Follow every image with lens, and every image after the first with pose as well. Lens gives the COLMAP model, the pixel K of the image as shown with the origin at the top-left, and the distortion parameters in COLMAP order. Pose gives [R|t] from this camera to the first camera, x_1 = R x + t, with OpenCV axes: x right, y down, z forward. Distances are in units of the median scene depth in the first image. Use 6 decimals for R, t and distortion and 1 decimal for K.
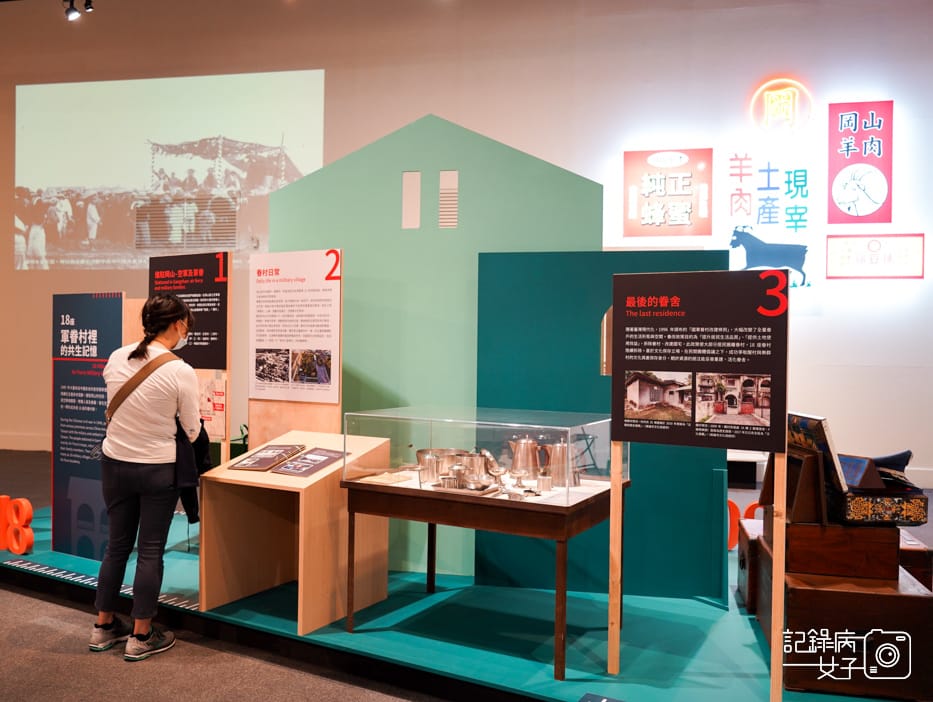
lens RADIAL K [[823.6, 0, 470.7], [0, 823.6, 350.3], [0, 0, 1]] dist [-0.012921, 0.014450]
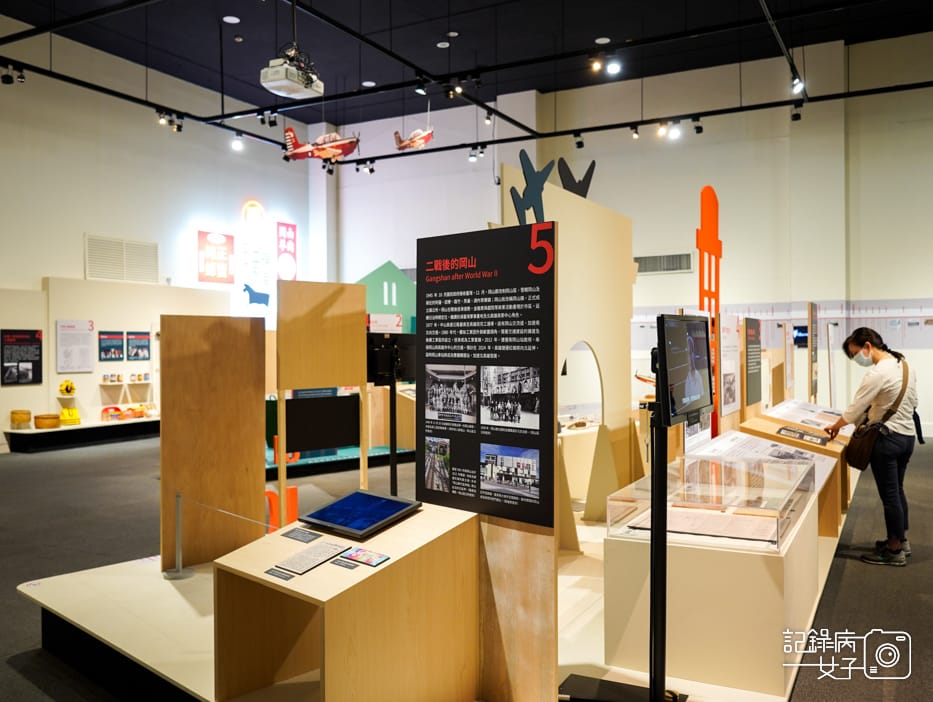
lens RADIAL K [[823.6, 0, 470.7], [0, 823.6, 350.3], [0, 0, 1]] dist [-0.012921, 0.014450]
pose [[0.282737, -0.026229, 0.958839, -2.658540], [0.014190, 0.999631, 0.023161, -0.069059], [-0.959093, 0.007057, 0.283005, 0.027574]]
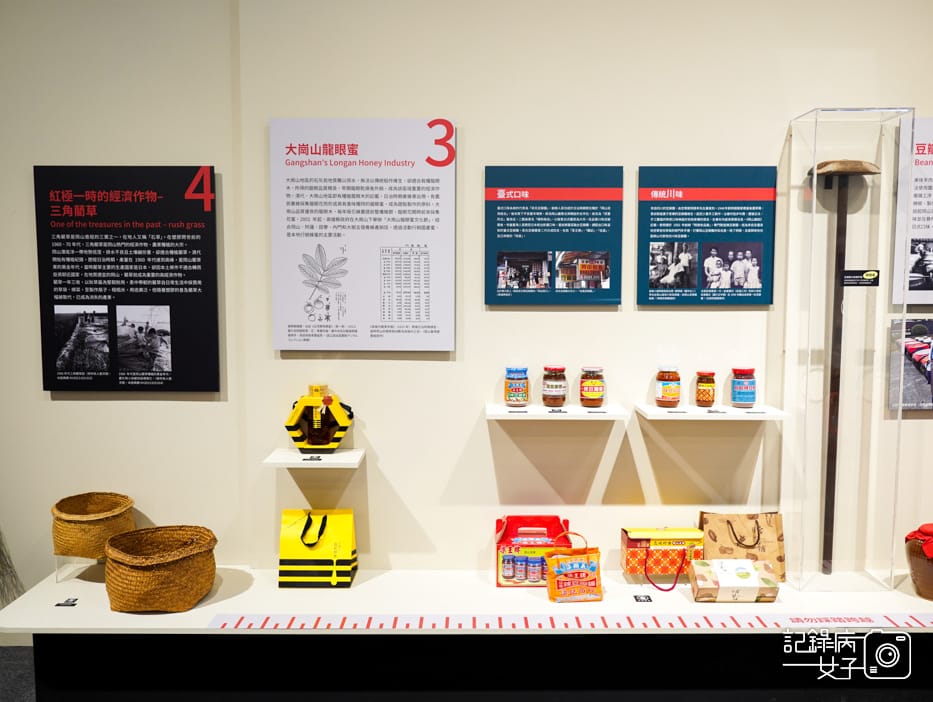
lens RADIAL K [[823.6, 0, 470.7], [0, 823.6, 350.3], [0, 0, 1]] dist [-0.012921, 0.014450]
pose [[0.981251, -0.035188, 0.189494, -0.230432], [0.018180, 0.995707, 0.090754, -0.001729], [-0.191874, -0.085607, 0.977679, 1.576010]]
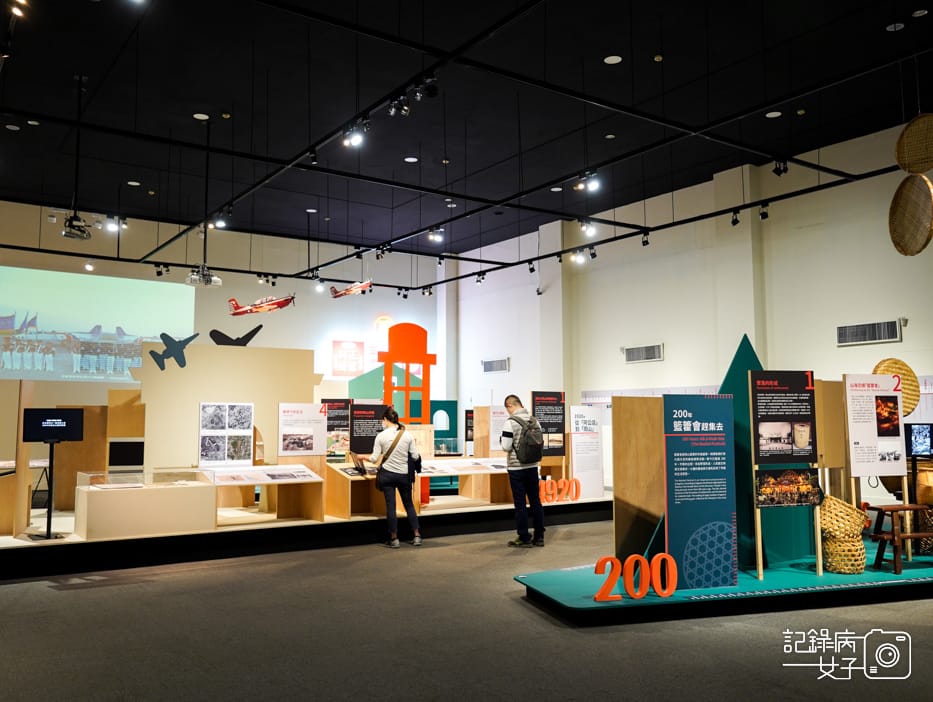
lens RADIAL K [[823.6, 0, 470.7], [0, 823.6, 350.3], [0, 0, 1]] dist [-0.012921, 0.014450]
pose [[0.686764, 0.044570, 0.725513, -2.748169], [0.014664, 0.997066, -0.075132, -0.056291], [-0.726733, 0.062237, 0.684095, -2.013950]]
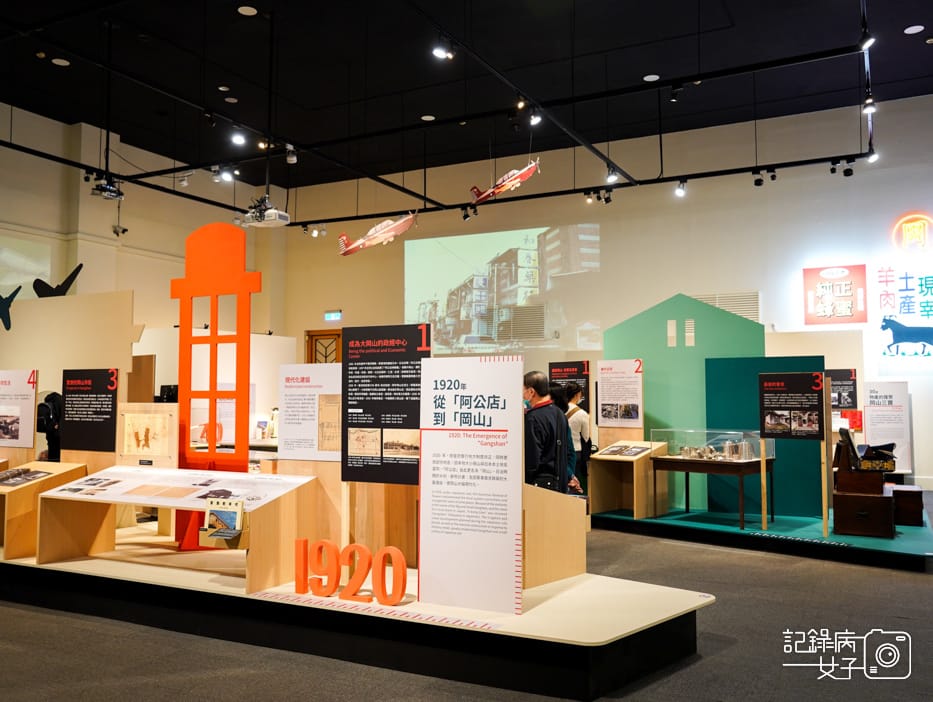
lens RADIAL K [[823.6, 0, 470.7], [0, 823.6, 350.3], [0, 0, 1]] dist [-0.012921, 0.014450]
pose [[0.962192, -0.031625, -0.270531, 0.002328], [0.015143, 0.997911, -0.062797, -0.012655], [0.271952, 0.056326, 0.960661, -1.324756]]
